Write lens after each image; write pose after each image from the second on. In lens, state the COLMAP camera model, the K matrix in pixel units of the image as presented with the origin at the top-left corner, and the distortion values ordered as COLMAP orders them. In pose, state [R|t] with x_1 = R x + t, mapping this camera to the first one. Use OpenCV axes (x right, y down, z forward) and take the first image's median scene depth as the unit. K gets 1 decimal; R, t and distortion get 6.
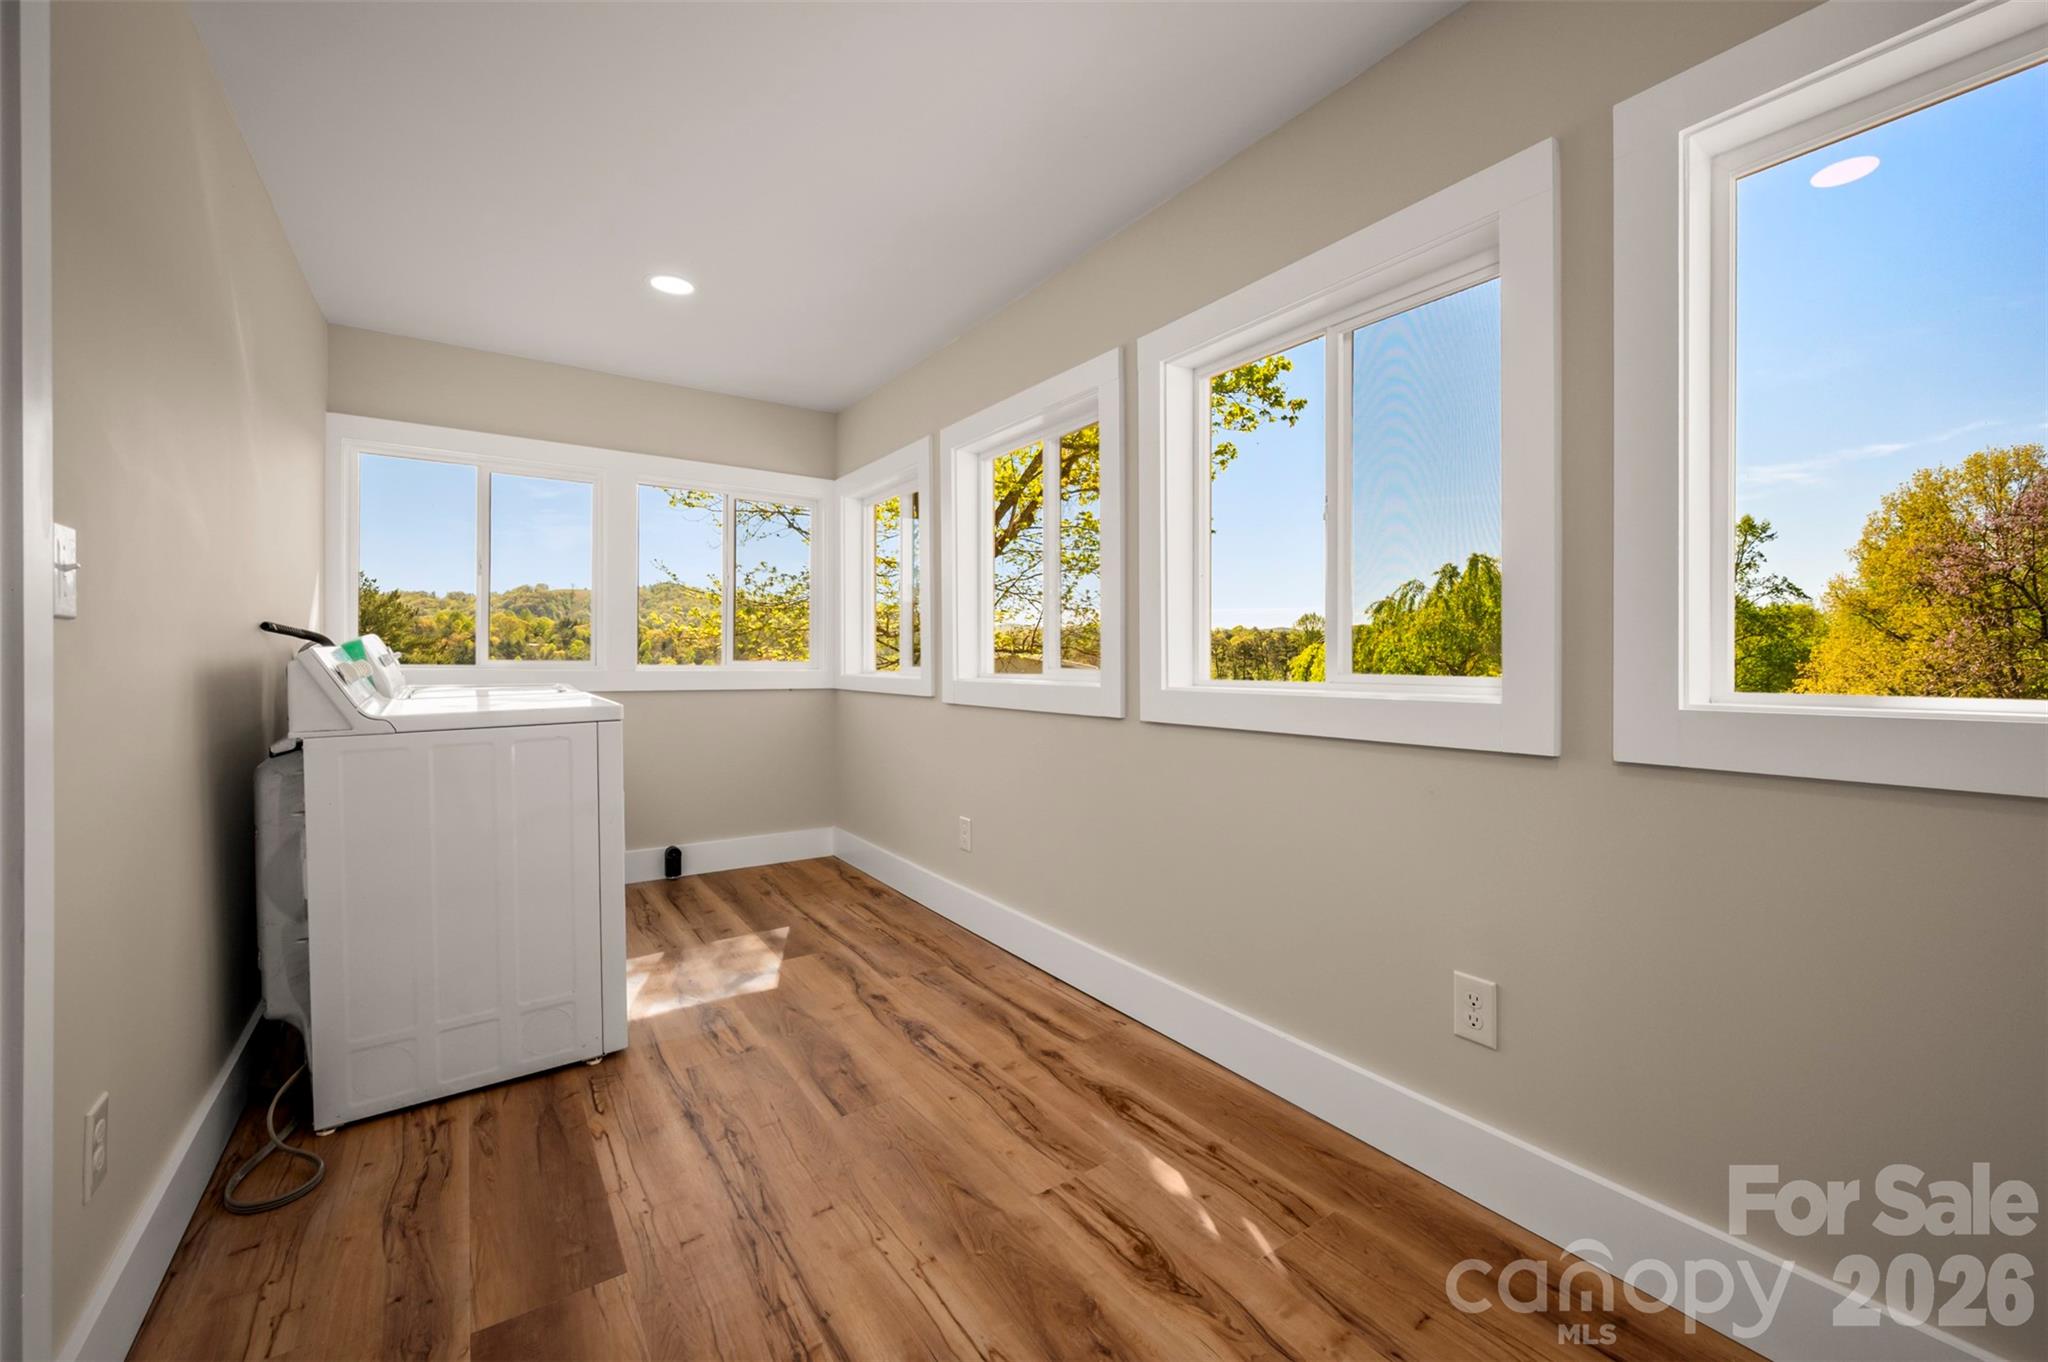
lens RADIAL K [[814.4, 0, 1024.2], [0, 814.4, 668.0], [0, 0, 1]] dist [-0.000502, -0.000307]
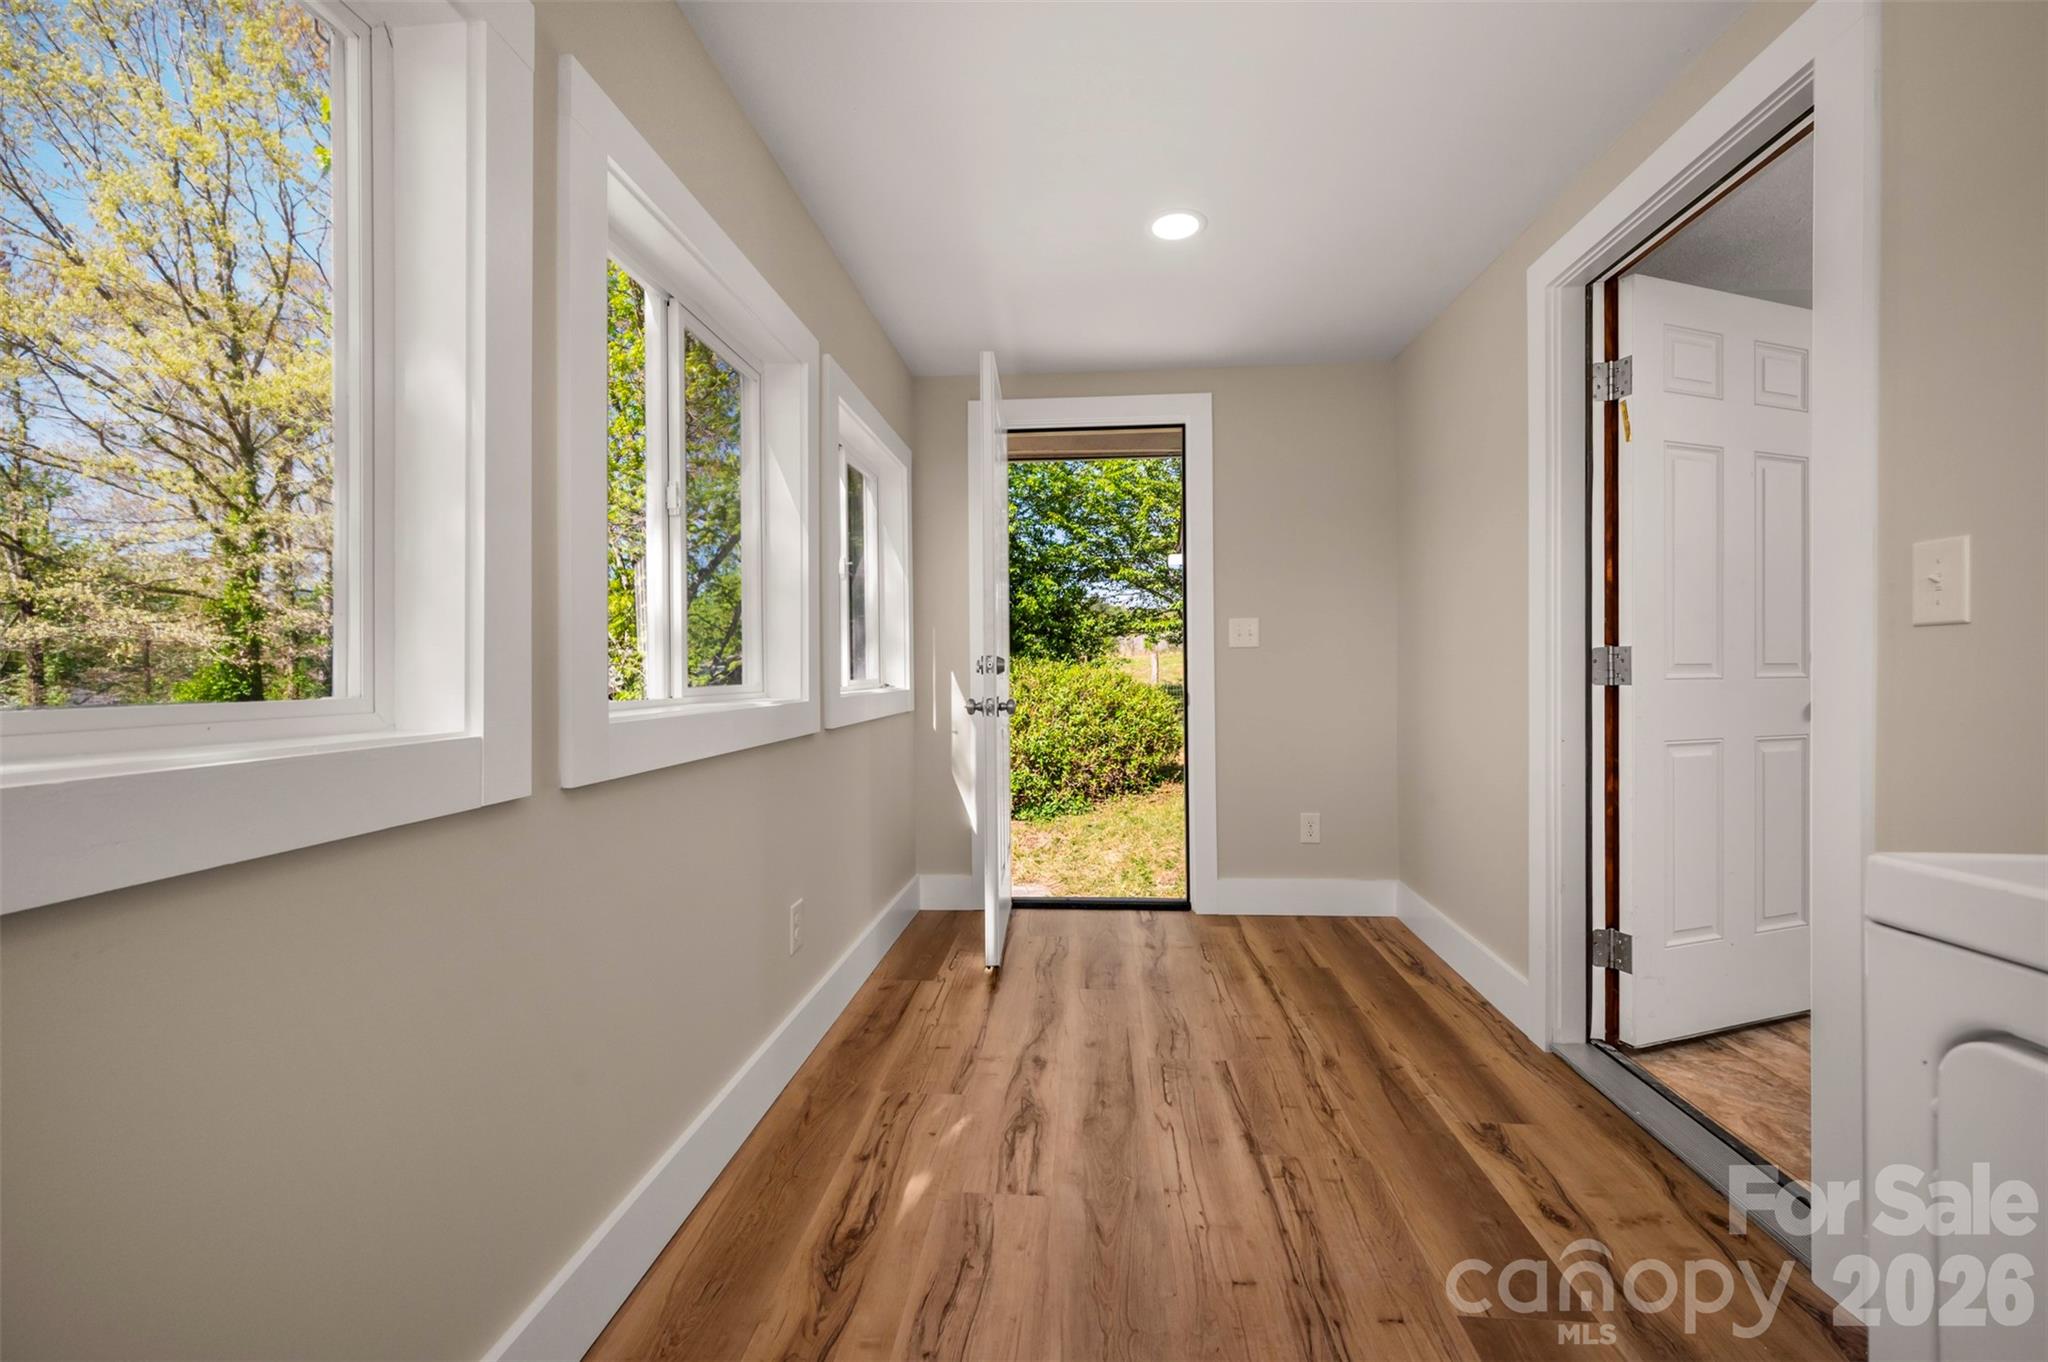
lens RADIAL K [[814.4, 0, 1035.1], [0, 814.4, 677.0], [0, 0, 1]] dist [-0.000502, -0.000307]
pose [[-0.785288, 0.003049, 0.619124, -0.606281], [0.011509, 0.999887, 0.009673, -0.012531], [-0.619024, 0.014722, -0.785234, 1.786863]]
